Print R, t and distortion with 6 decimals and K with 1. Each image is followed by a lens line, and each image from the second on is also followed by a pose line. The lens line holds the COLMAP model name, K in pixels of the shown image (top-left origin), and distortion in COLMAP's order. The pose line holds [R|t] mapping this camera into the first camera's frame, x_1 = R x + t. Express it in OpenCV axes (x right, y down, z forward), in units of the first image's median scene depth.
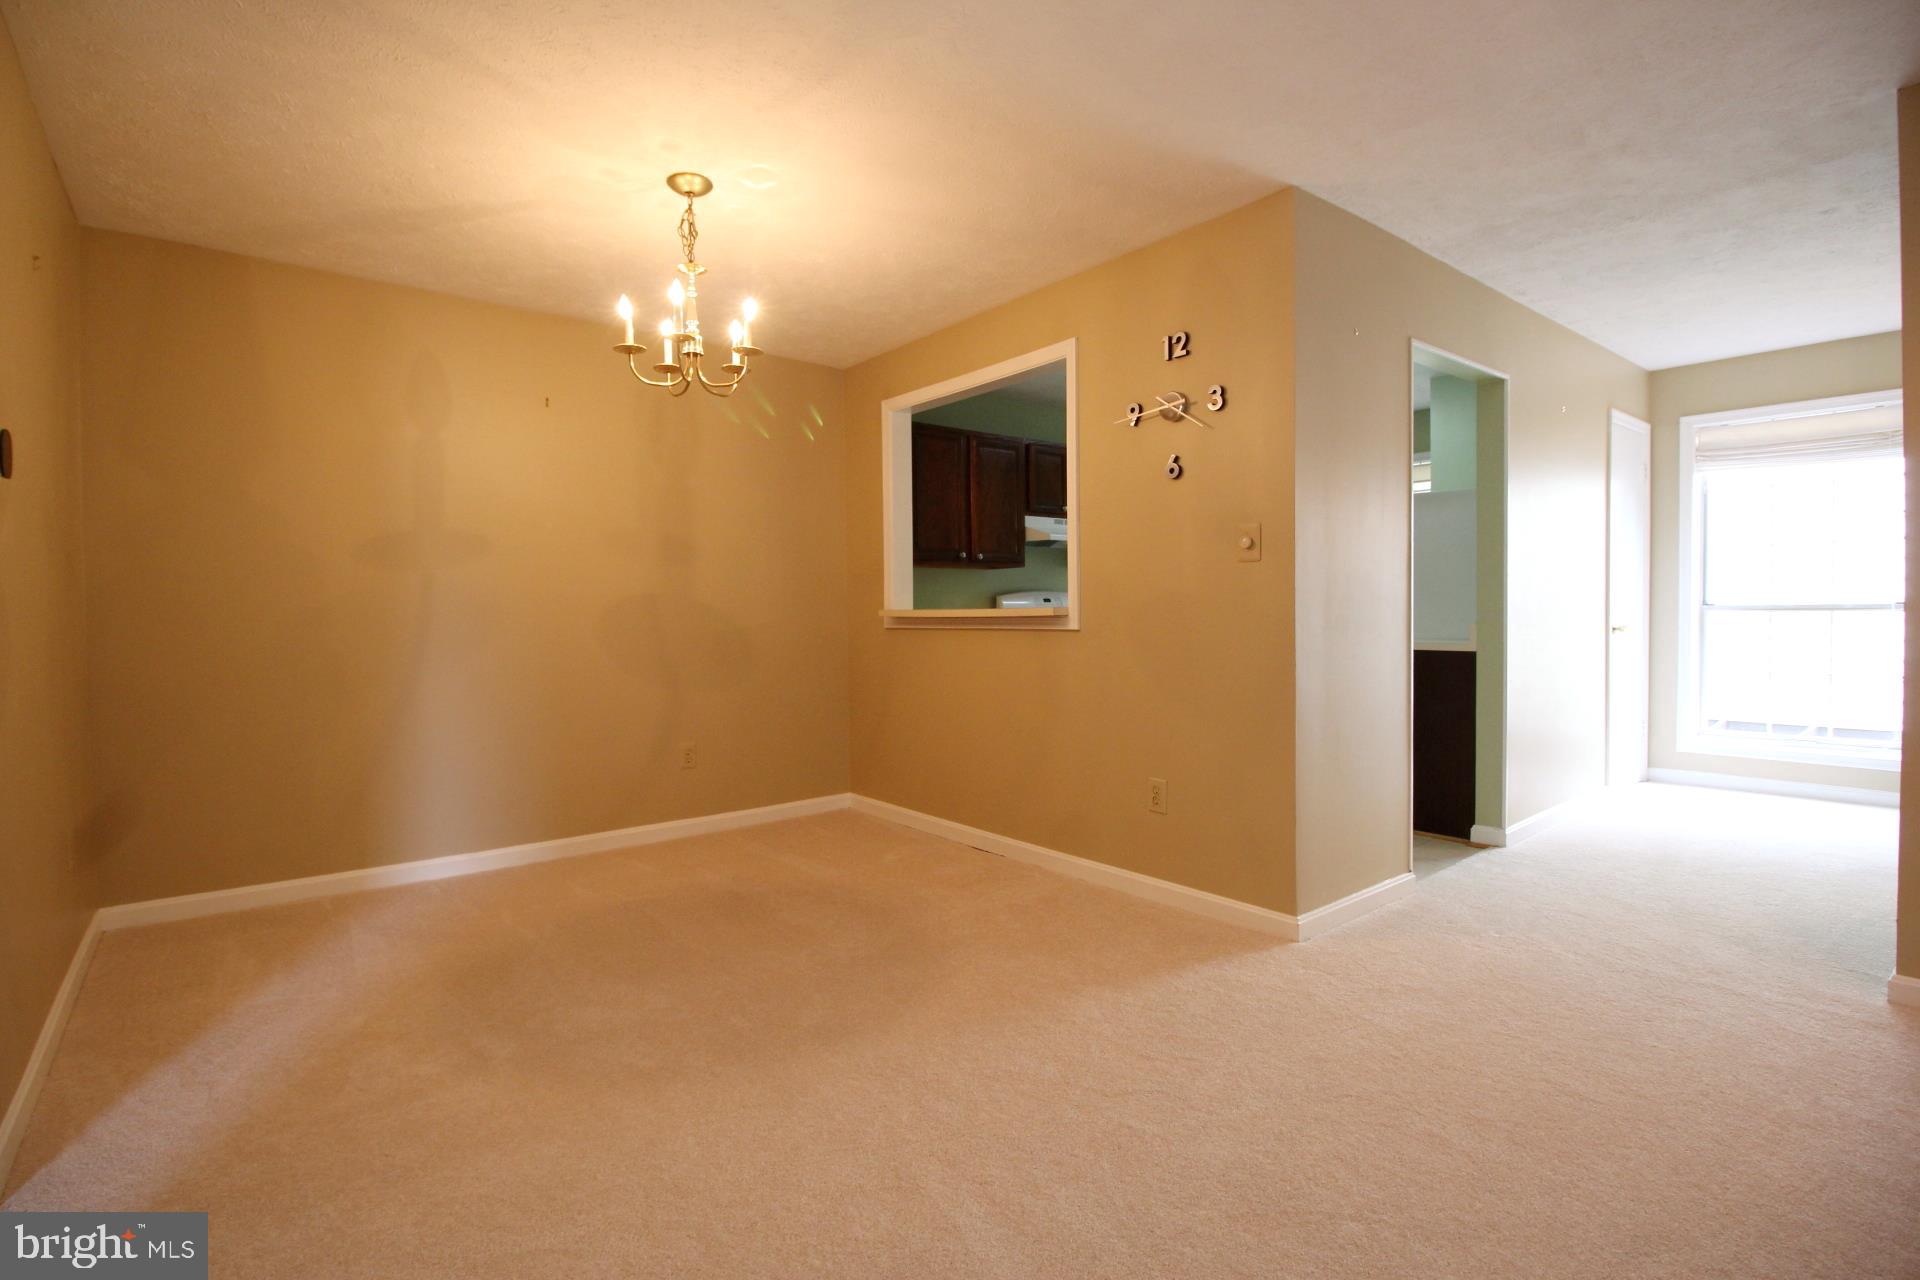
lens RADIAL K [[889.5, 0, 940.7], [0, 889.5, 636.4], [0, 0, 1]] dist [-0.001686, -0.011924]
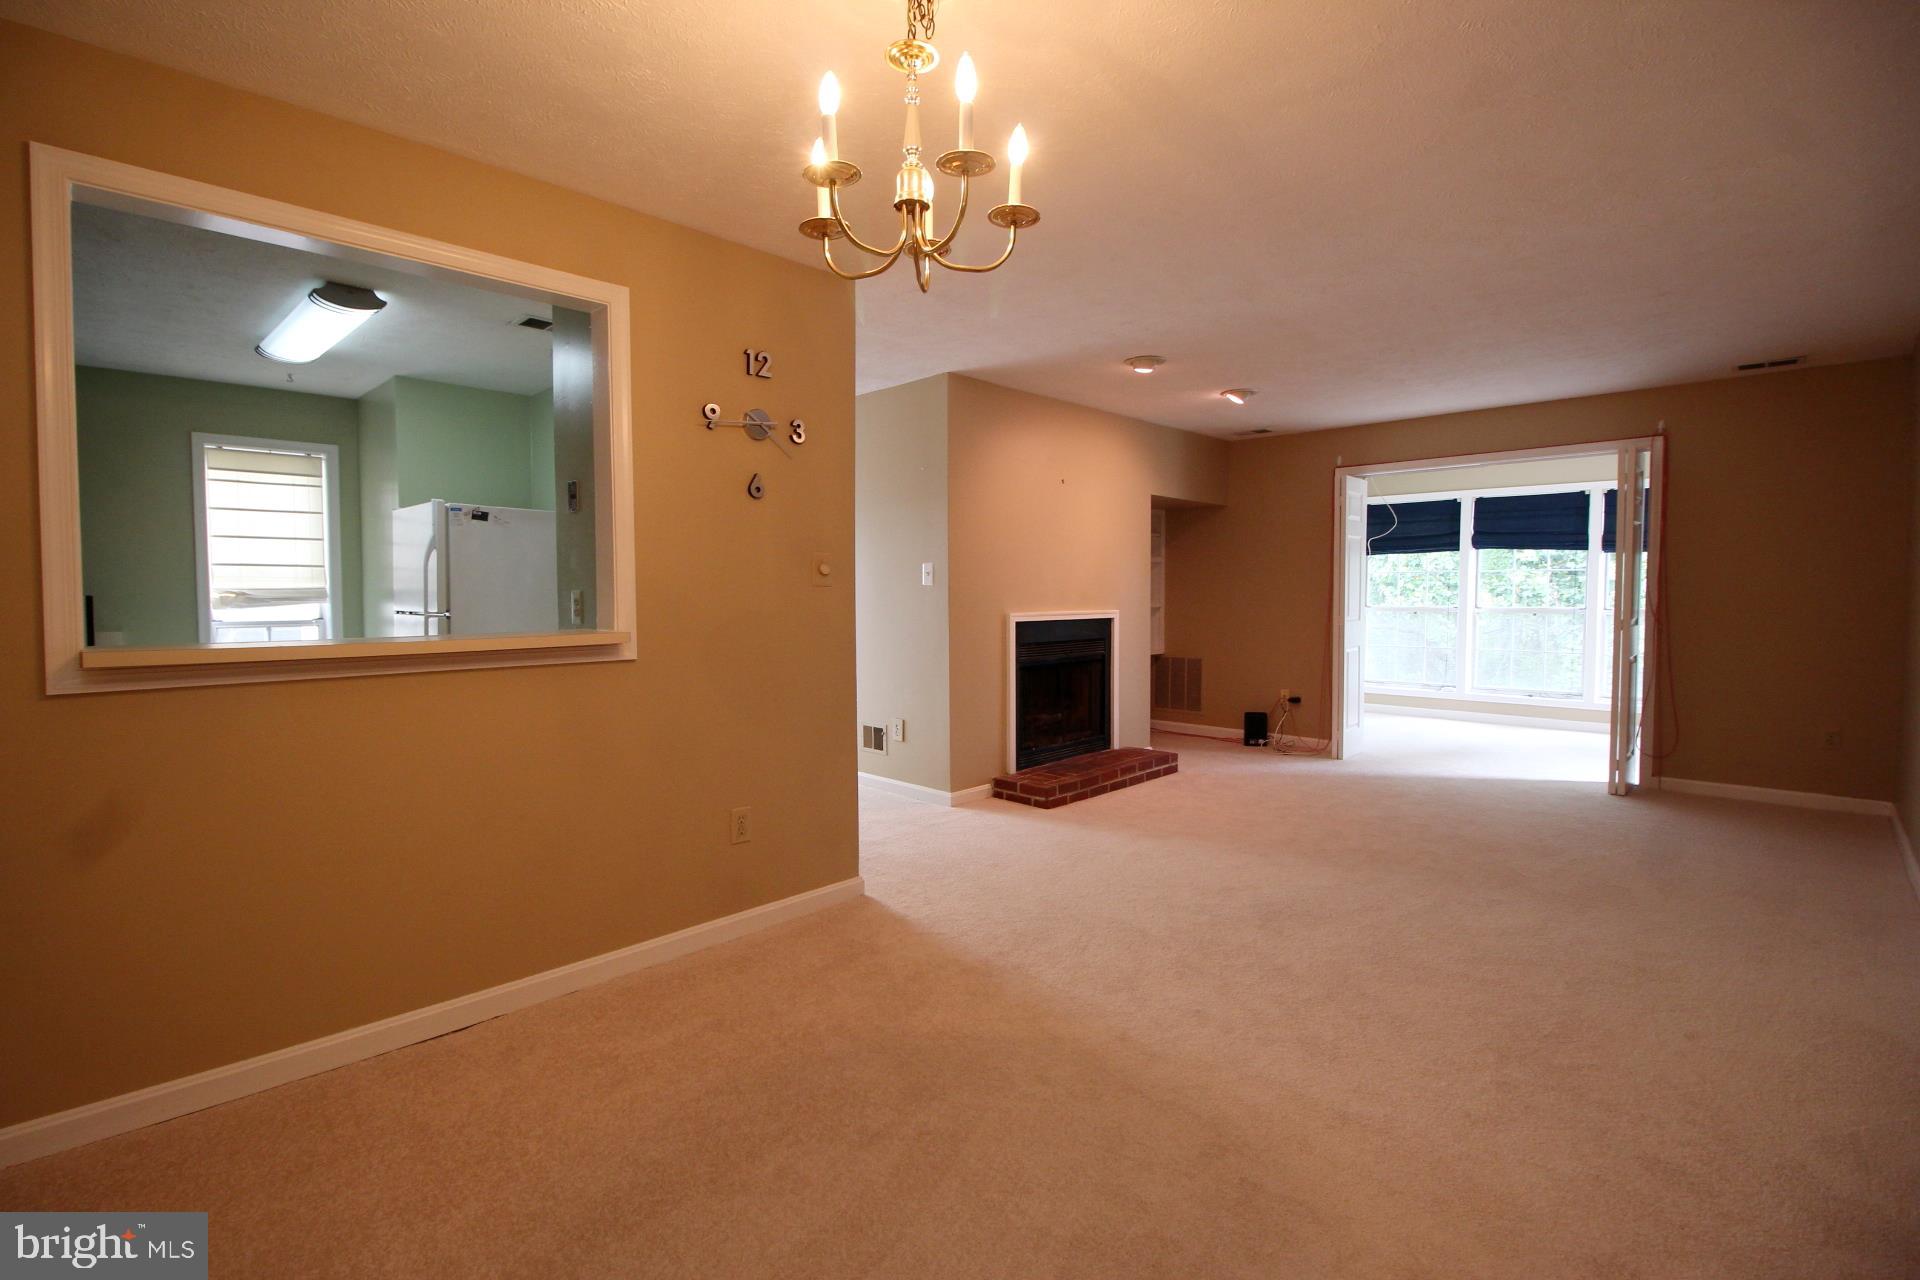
lens RADIAL K [[889.5, 0, 940.7], [0, 889.5, 636.4], [0, 0, 1]] dist [-0.001686, -0.011924]
pose [[-0.122938, -0.033840, 0.991837, -0.661623], [0.034534, 0.998667, 0.038354, -0.048497], [-0.991813, 0.038967, -0.121606, 0.817974]]
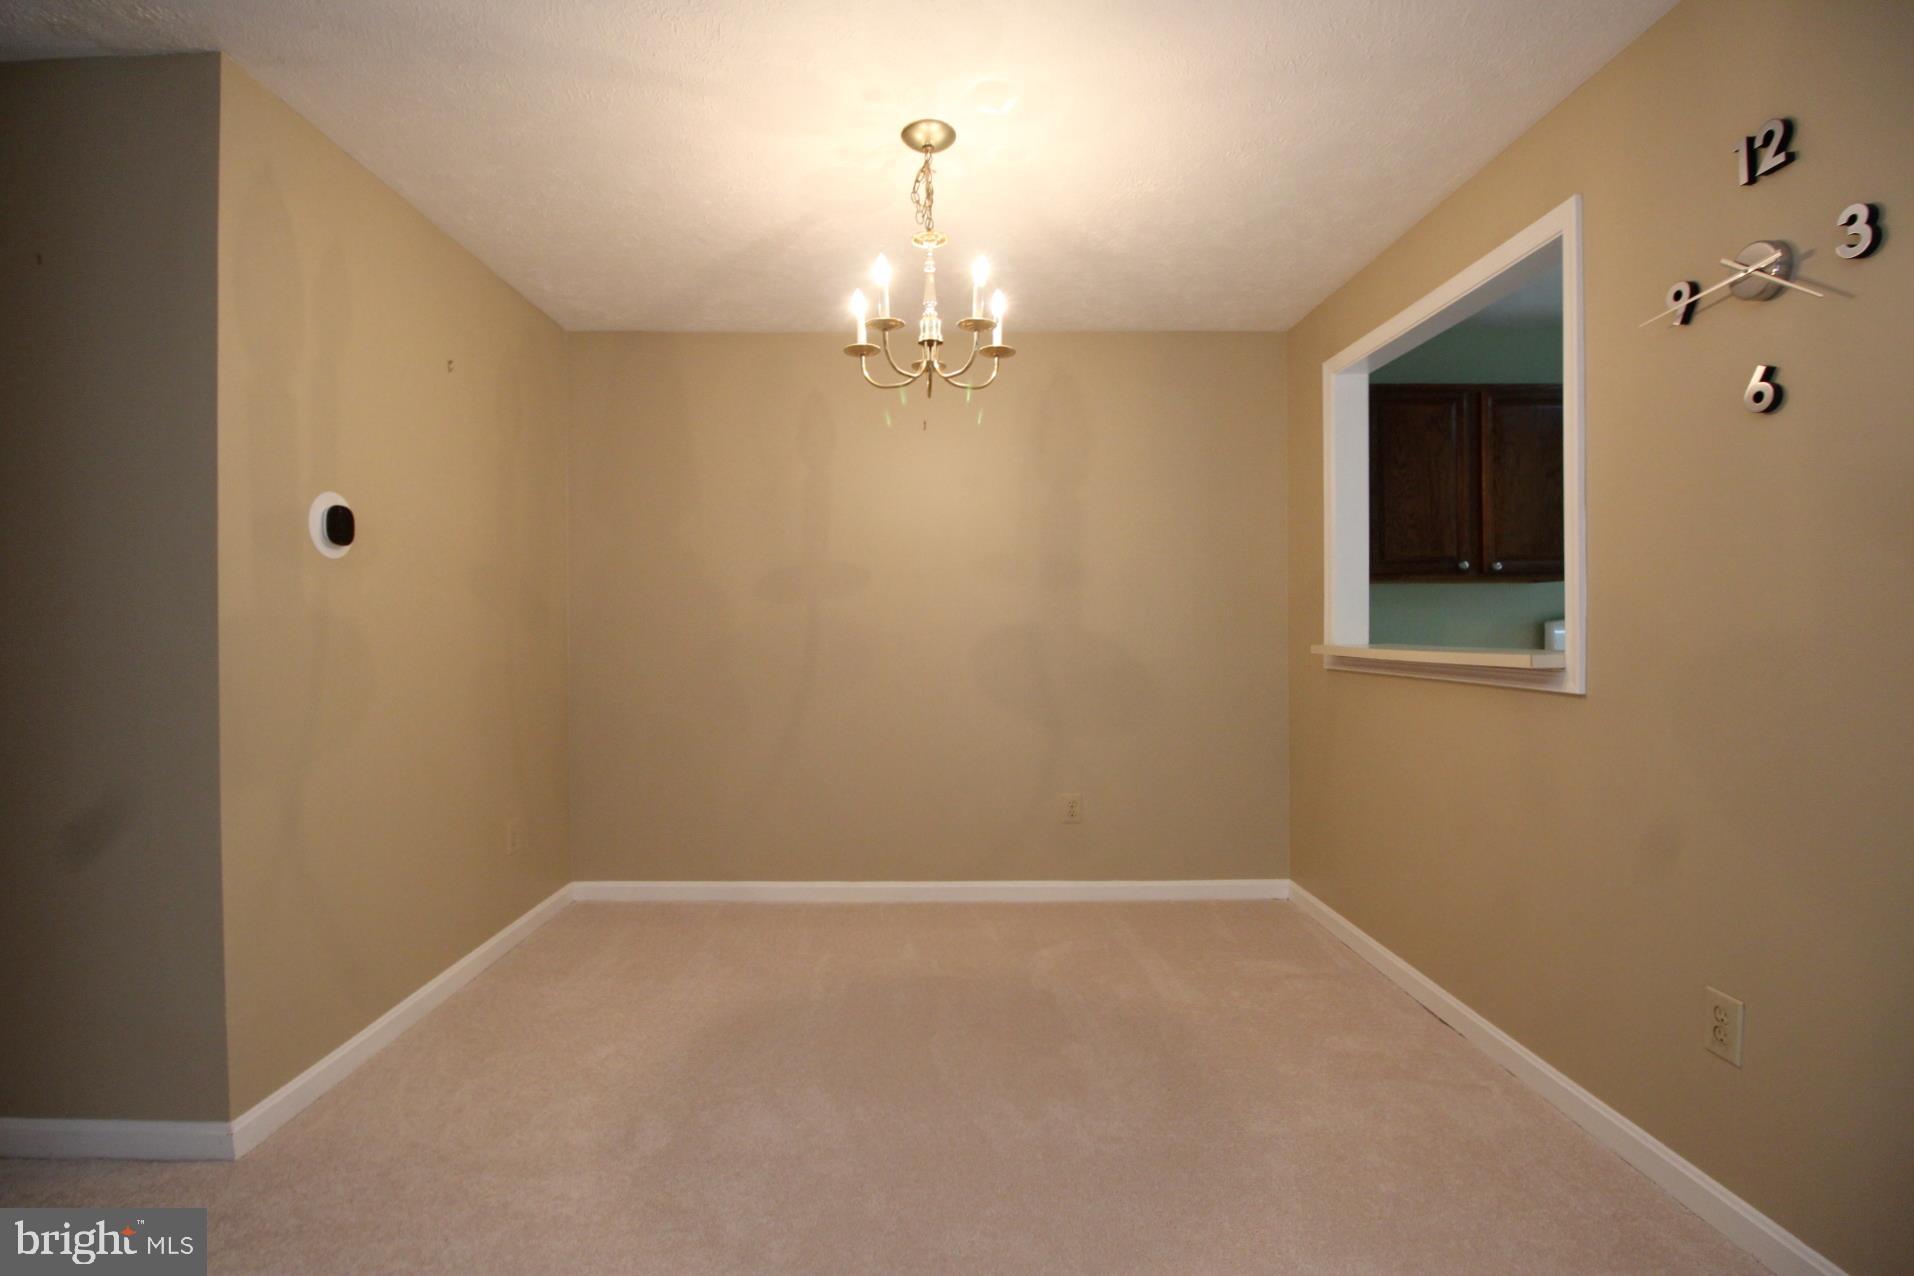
lens RADIAL K [[886.7, 0, 937.8], [0, 886.7, 634.4], [0, 0, 1]] dist [-0.001686, -0.011924]
pose [[0.784224, 0.012110, -0.620360, 0.179872], [-0.020584, 0.999767, -0.006505, -0.033796], [0.620136, 0.017871, 0.784291, 0.282860]]
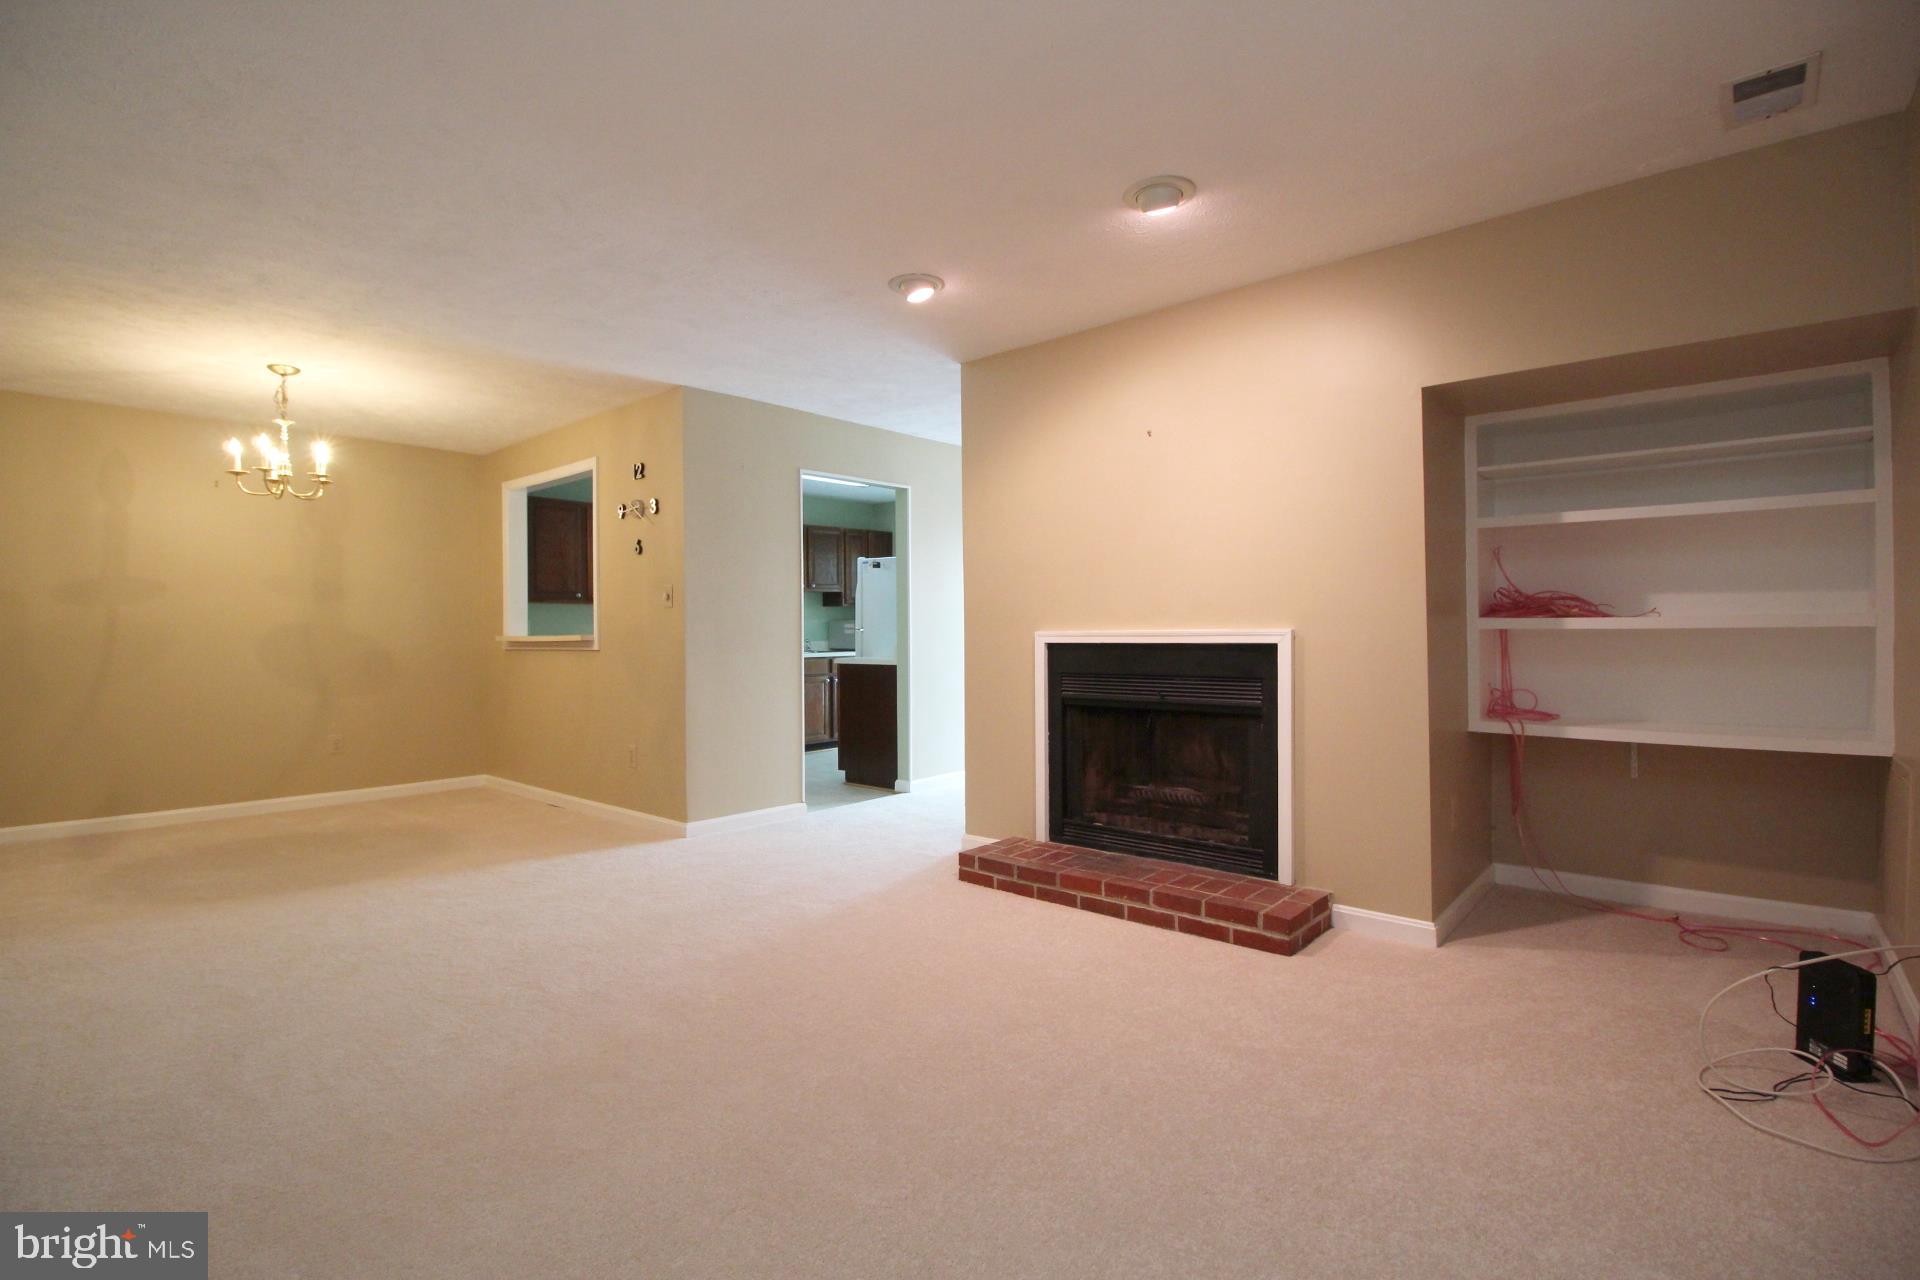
lens RADIAL K [[889.5, 0, 940.7], [0, 889.5, 636.4], [0, 0, 1]] dist [-0.001686, -0.011924]
pose [[0.985374, 0.003458, 0.170370, 0.461145], [0.000993, 0.999661, -0.026033, 0.008828], [-0.170402, 0.025822, 0.985036, -0.567550]]
